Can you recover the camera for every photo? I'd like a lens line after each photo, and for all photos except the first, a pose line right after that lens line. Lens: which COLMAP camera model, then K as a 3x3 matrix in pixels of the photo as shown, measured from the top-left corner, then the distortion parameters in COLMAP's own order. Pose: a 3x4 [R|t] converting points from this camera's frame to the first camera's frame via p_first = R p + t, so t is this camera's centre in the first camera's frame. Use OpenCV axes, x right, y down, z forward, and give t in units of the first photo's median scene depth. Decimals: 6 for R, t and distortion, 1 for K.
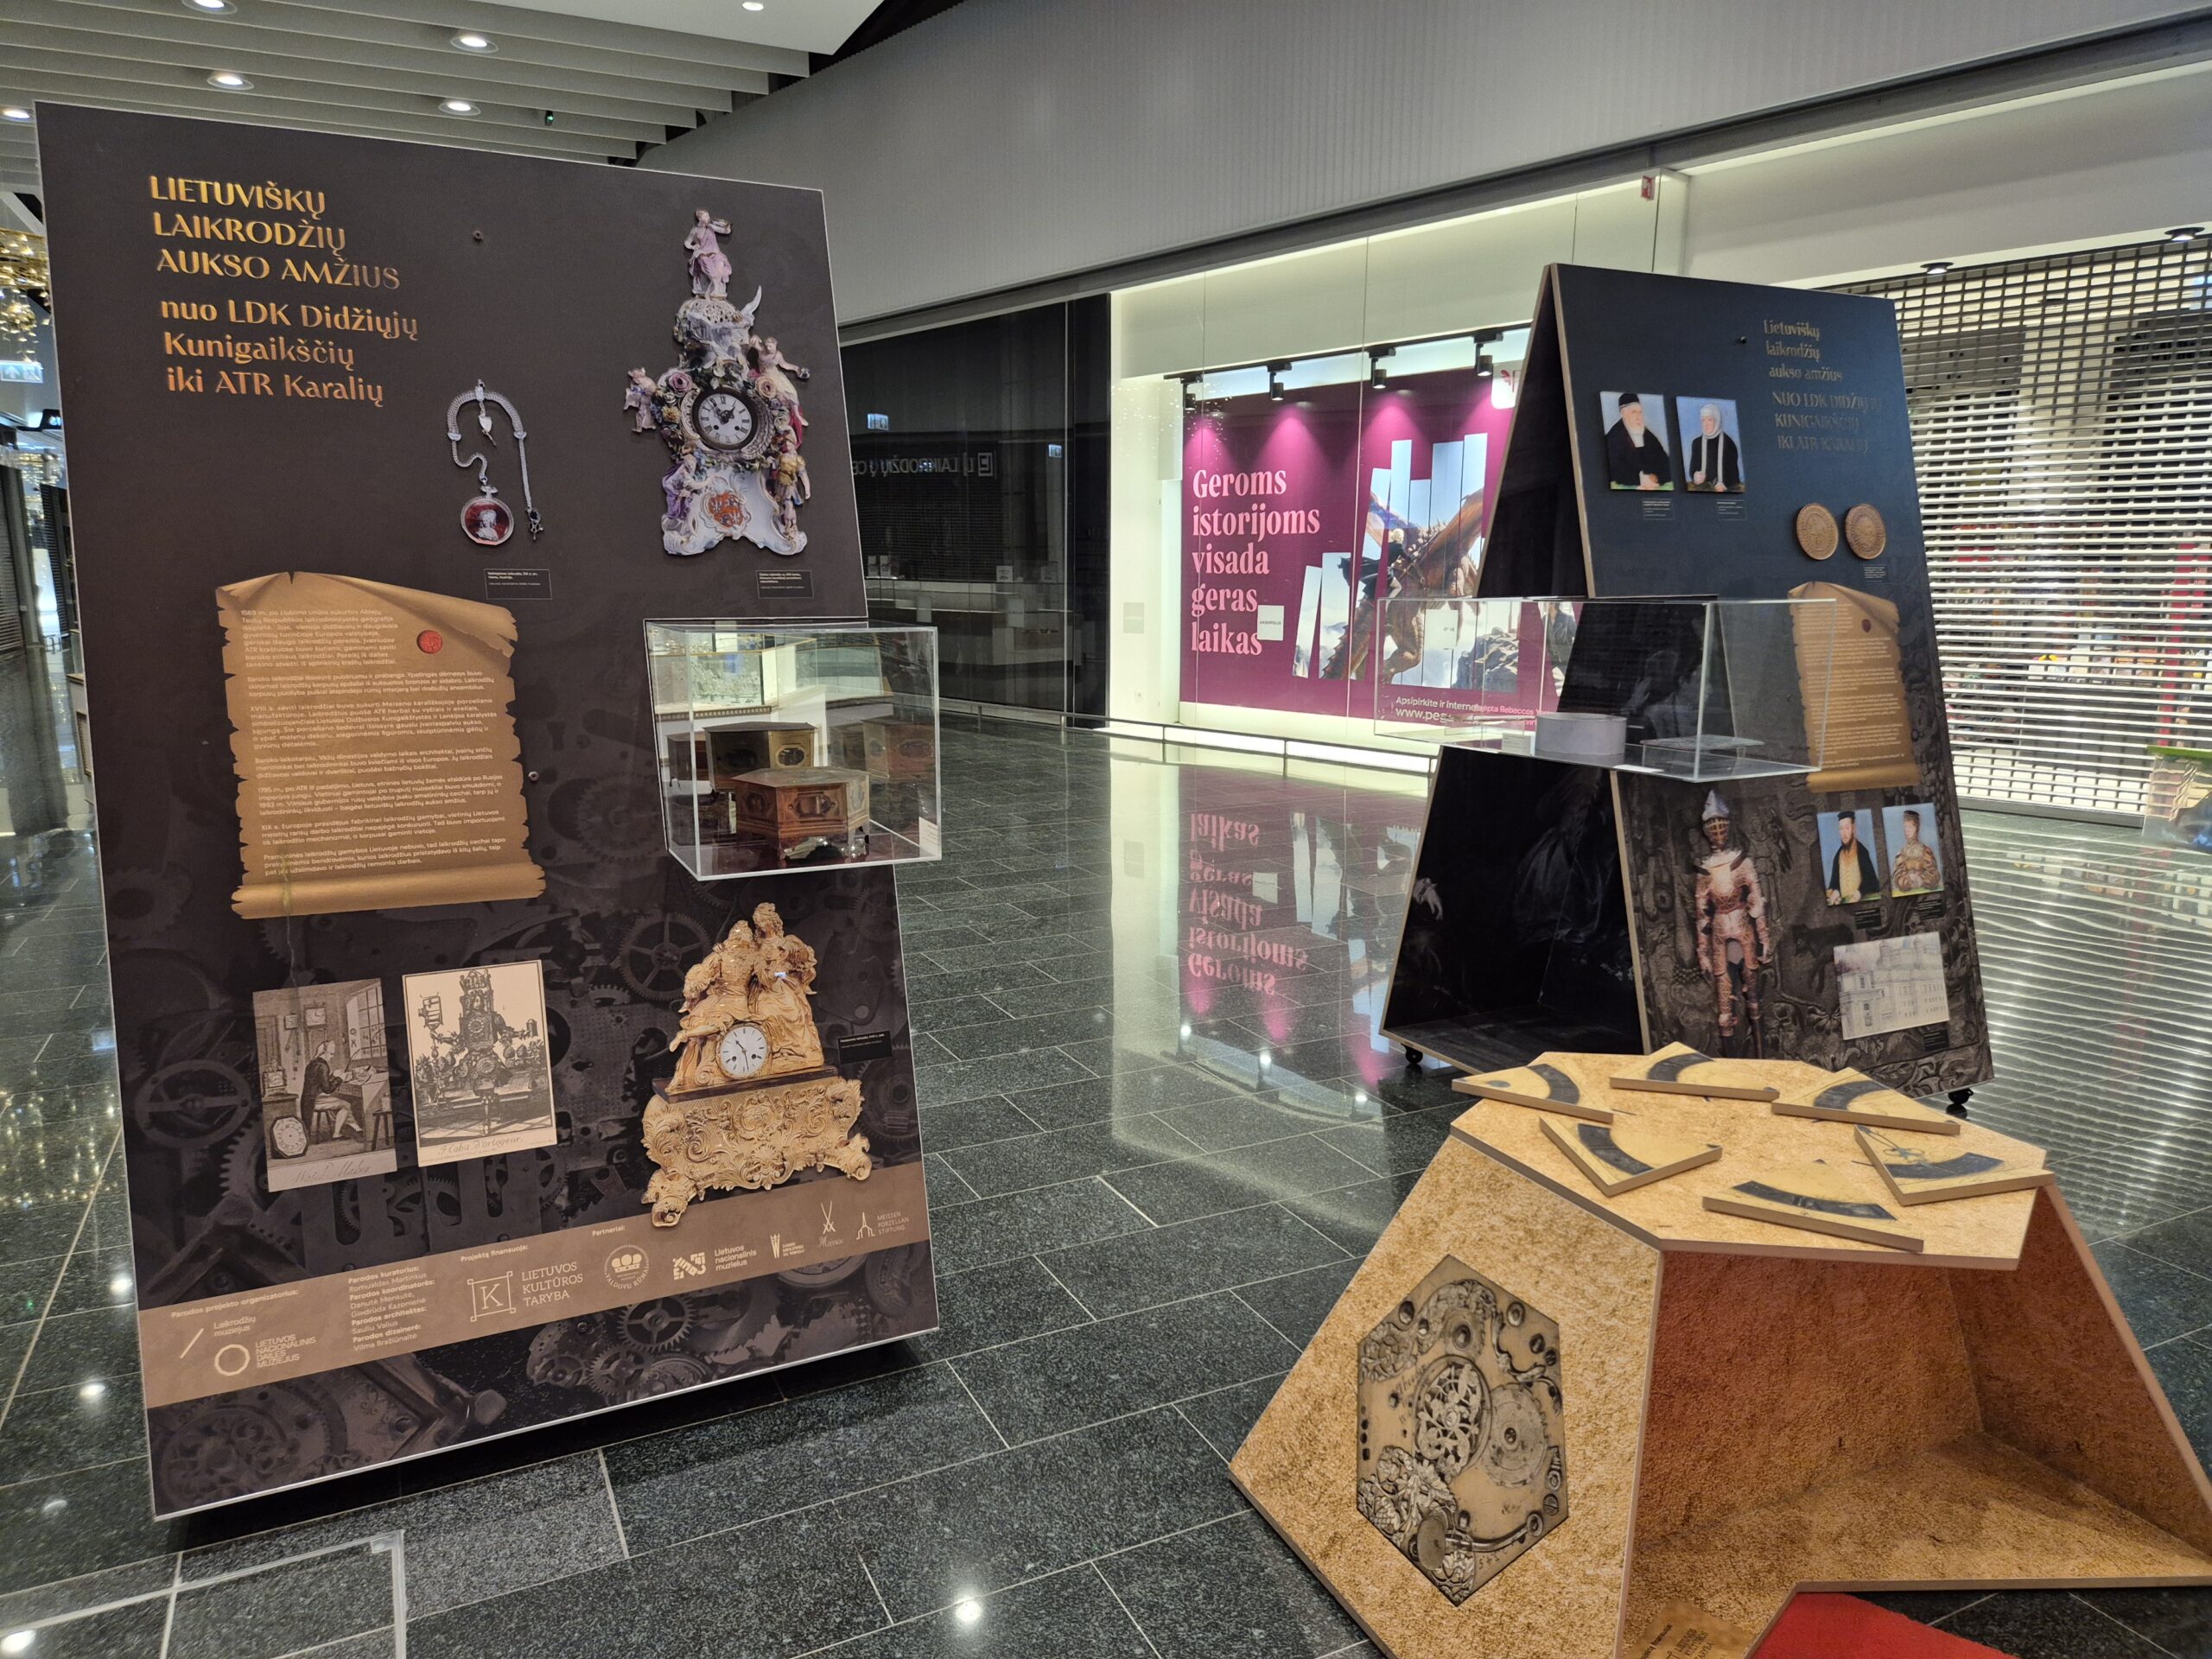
lens RADIAL K [[1487.8, 0, 1106.0], [0, 1487.8, 829.5], [0, 0, 1]] dist [0.085415, -0.077384]
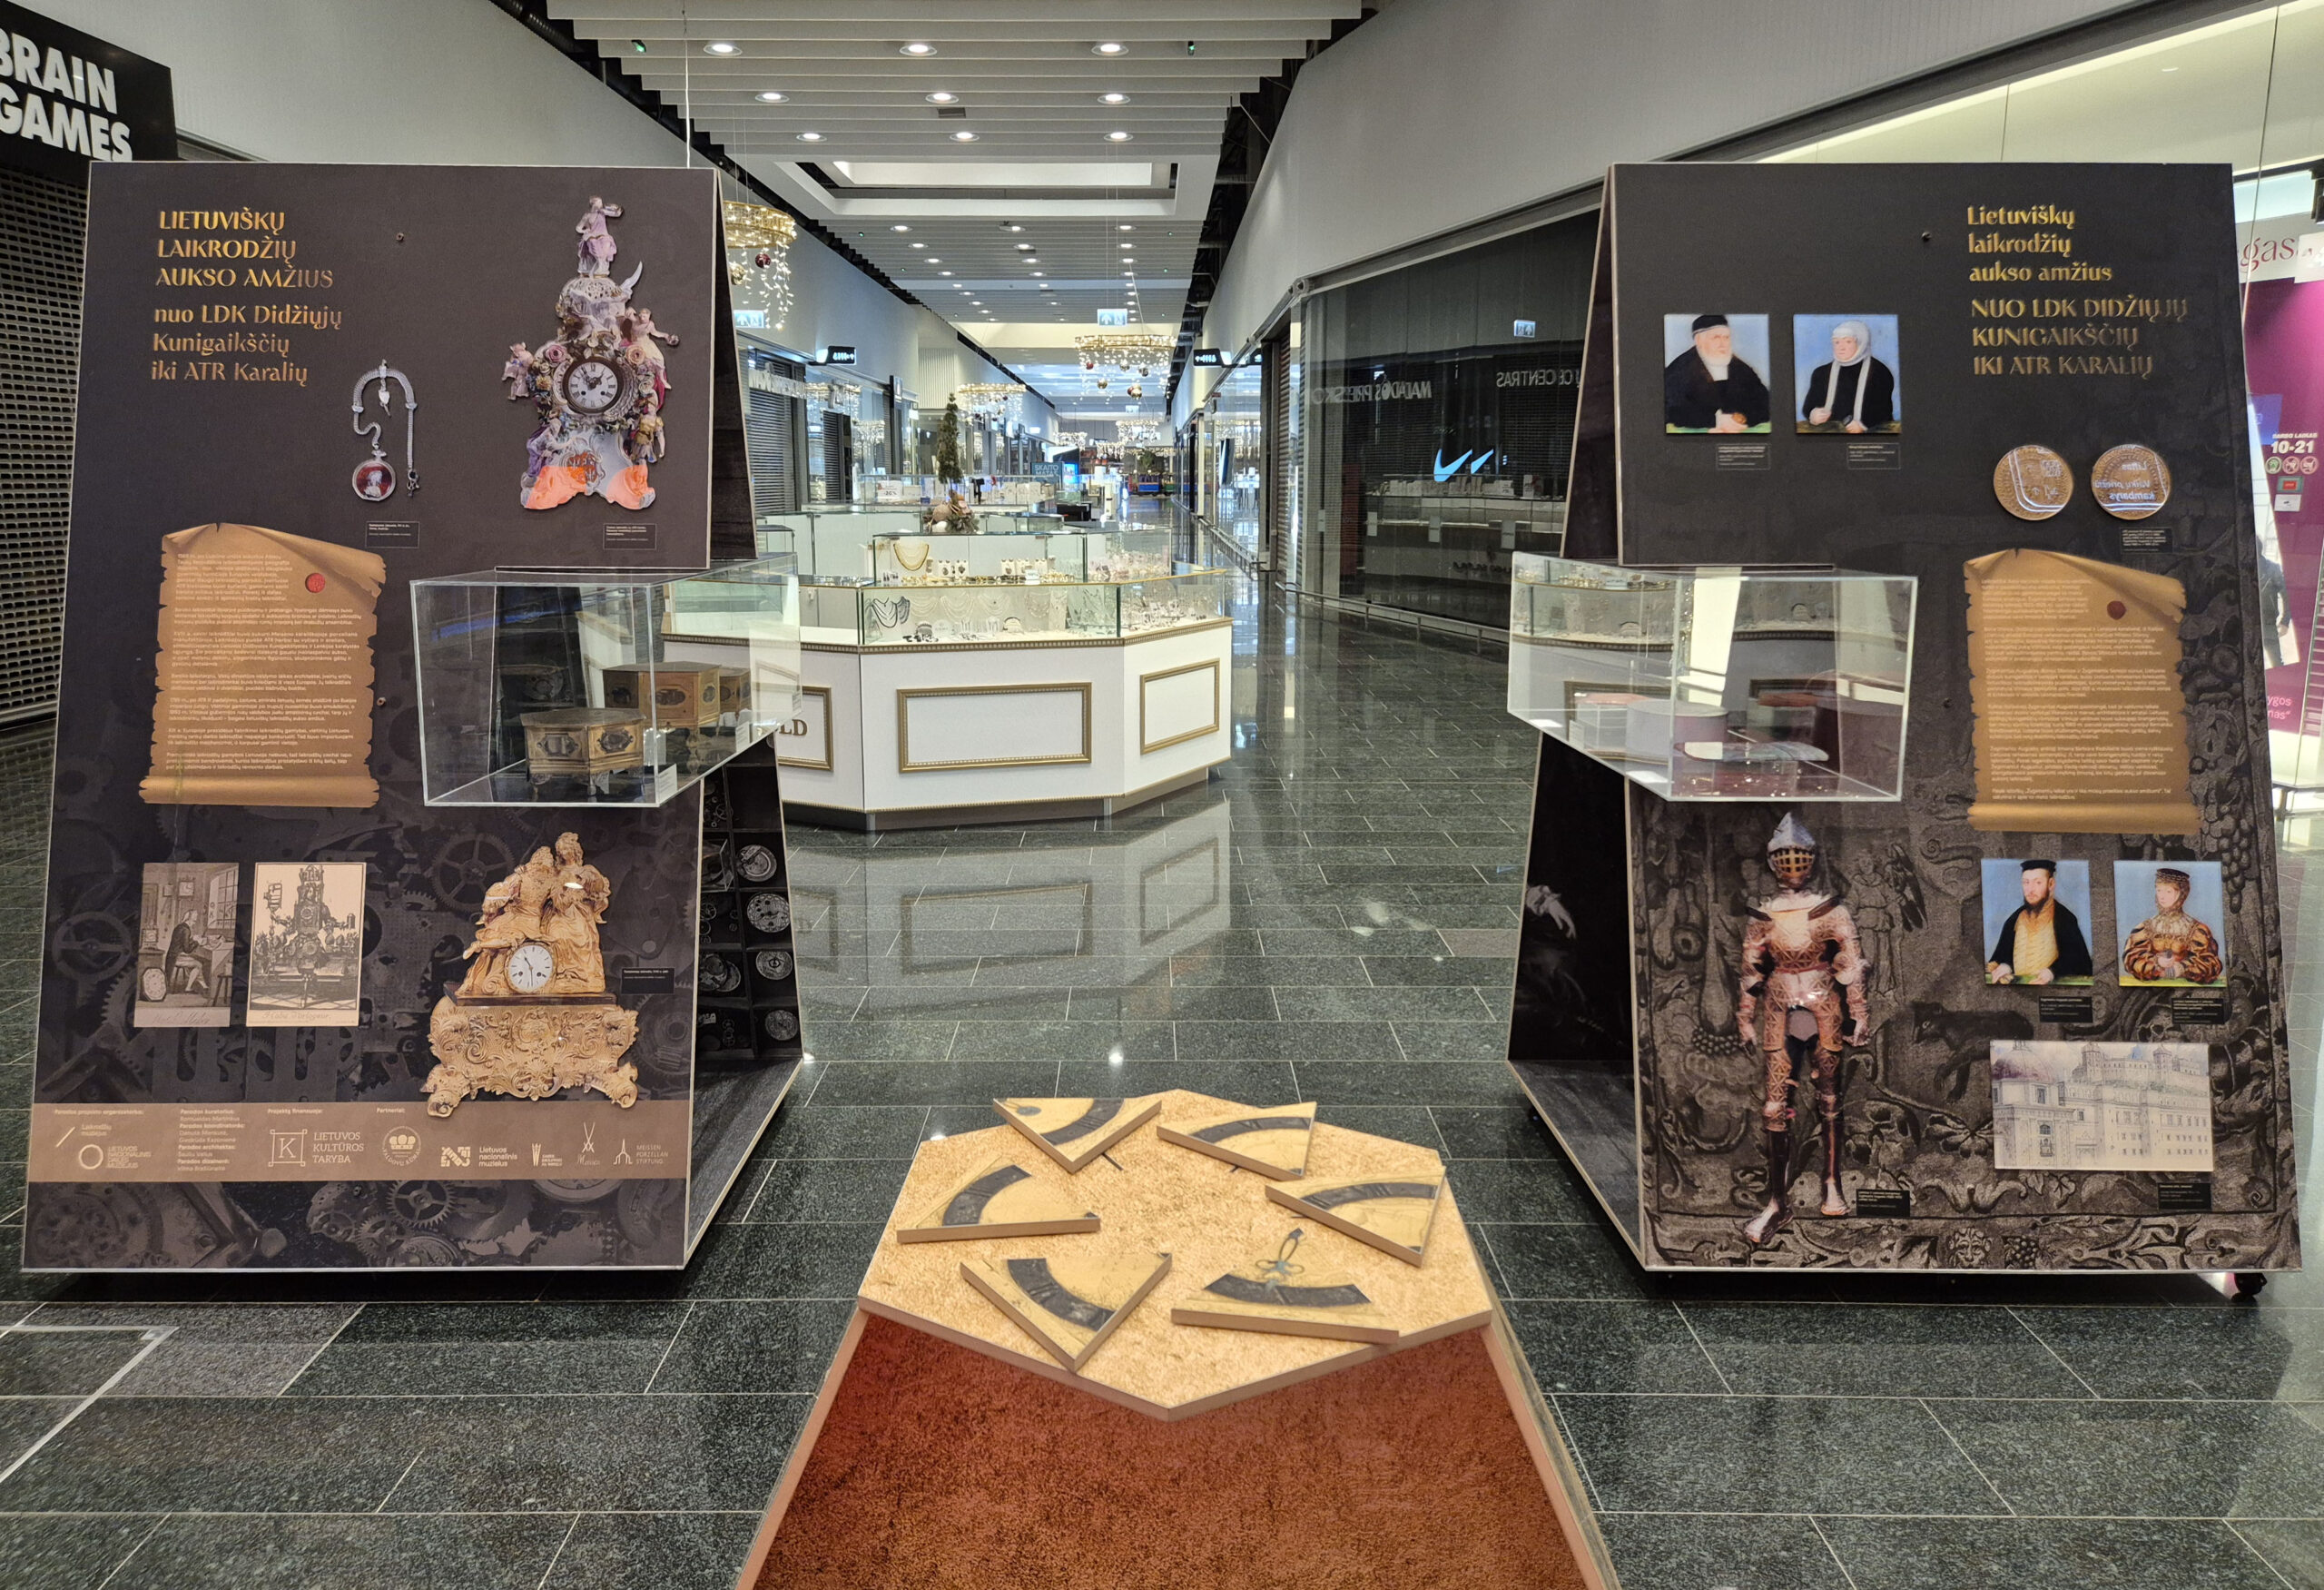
lens RADIAL K [[1622.4, 0, 1153.2], [0, 1622.4, 708.4], [0, 0, 1]] dist [0.083954, -0.076713]
pose [[0.897686, 0.067041, -0.435506, 0.654882], [-0.081536, 0.996563, -0.014658, -0.056565], [0.433026, 0.048668, 0.900066, 0.120125]]
